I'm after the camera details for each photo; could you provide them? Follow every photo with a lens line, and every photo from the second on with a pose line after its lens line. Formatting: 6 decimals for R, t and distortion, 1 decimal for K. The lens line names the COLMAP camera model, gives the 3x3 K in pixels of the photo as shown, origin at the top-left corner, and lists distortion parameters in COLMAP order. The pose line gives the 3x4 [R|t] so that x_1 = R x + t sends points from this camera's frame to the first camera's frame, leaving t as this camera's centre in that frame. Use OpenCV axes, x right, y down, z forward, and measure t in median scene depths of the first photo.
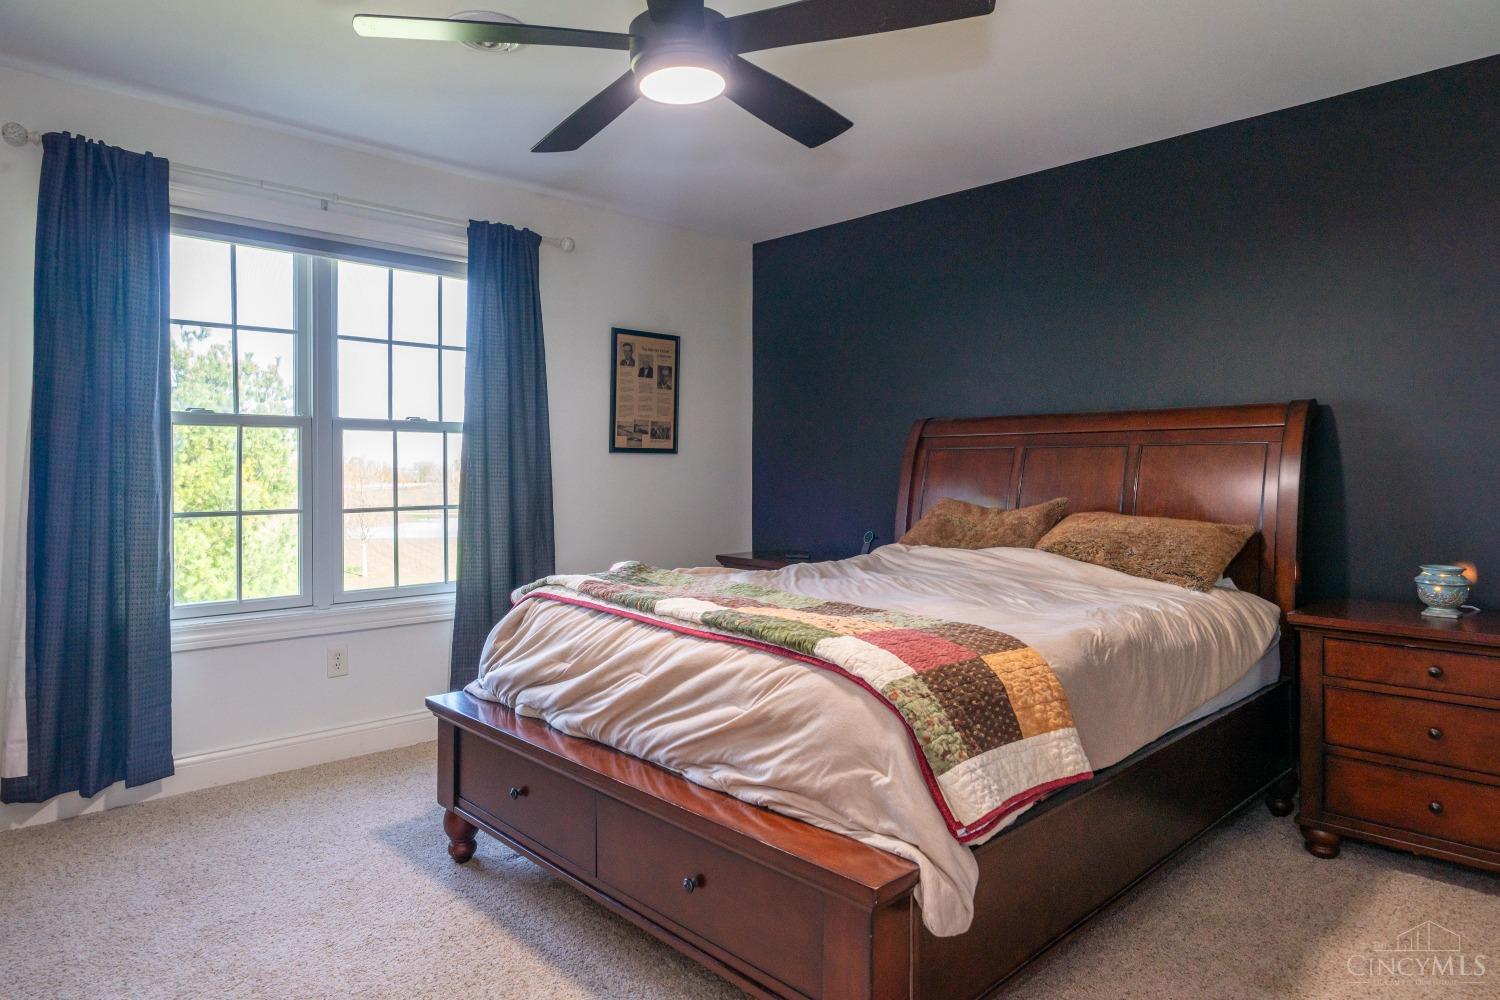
lens RADIAL K [[892.8, 0, 750.0], [0, 892.8, 500.0], [0, 0, 1]] dist [0.002224, 0.000169]
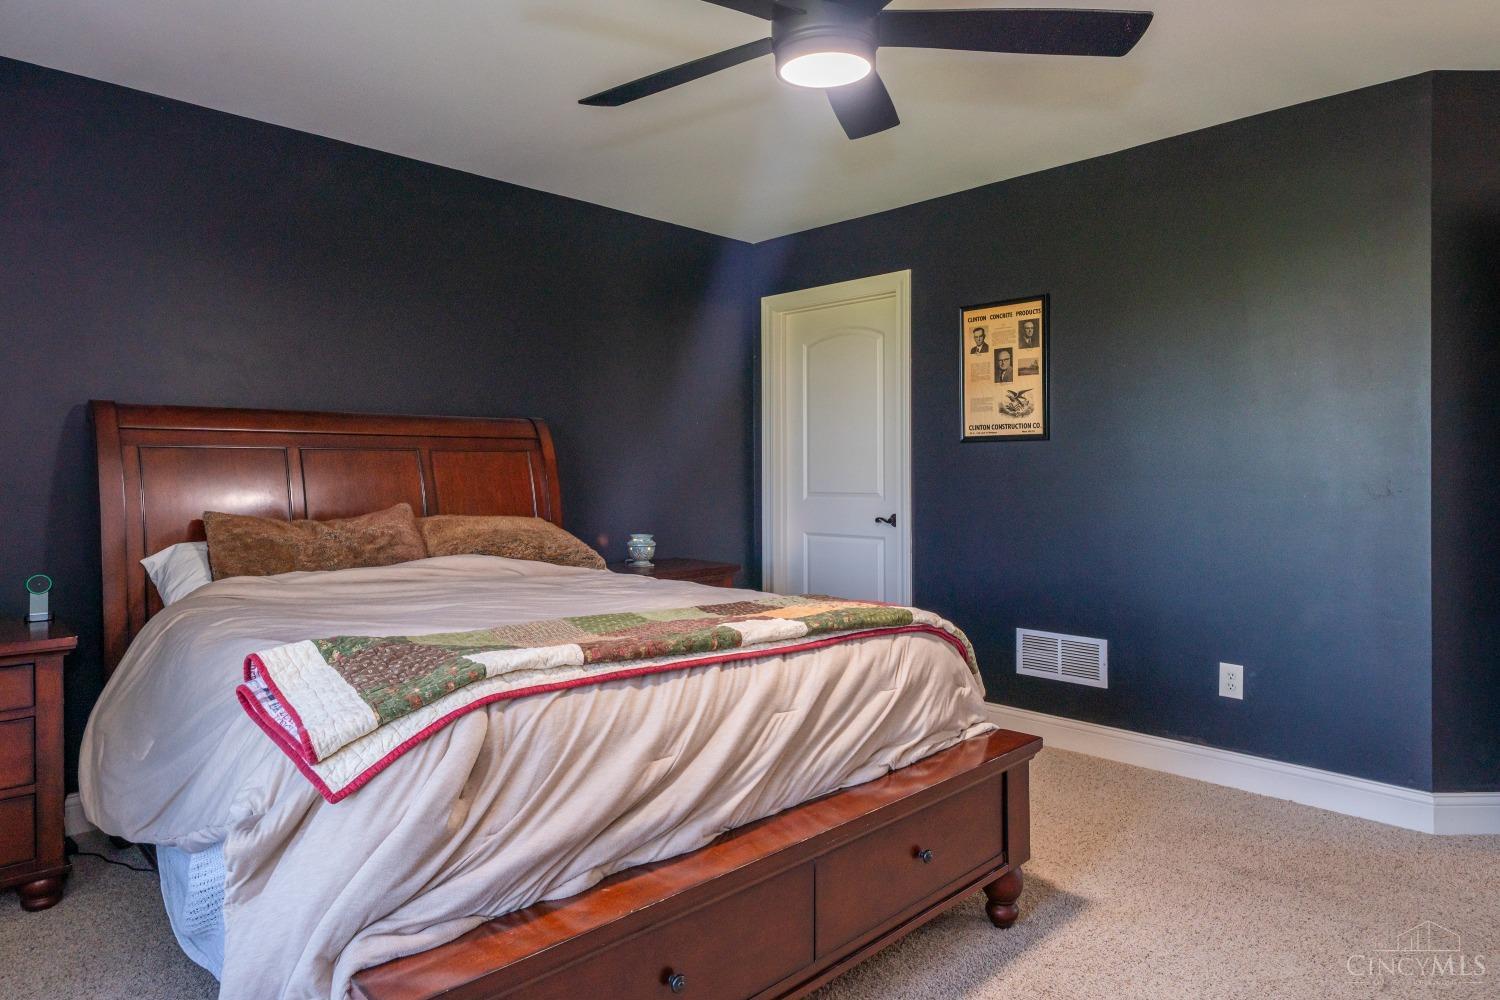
lens RADIAL K [[926.2, 0, 750.0], [0, 926.2, 500.0], [0, 0, 1]] dist [-0.002115, -0.000177]
pose [[-0.017968, -0.029964, 0.999389, -1.011260], [0.037838, 0.998814, 0.030627, -0.037127], [-0.999122, 0.038366, -0.016813, 1.046308]]
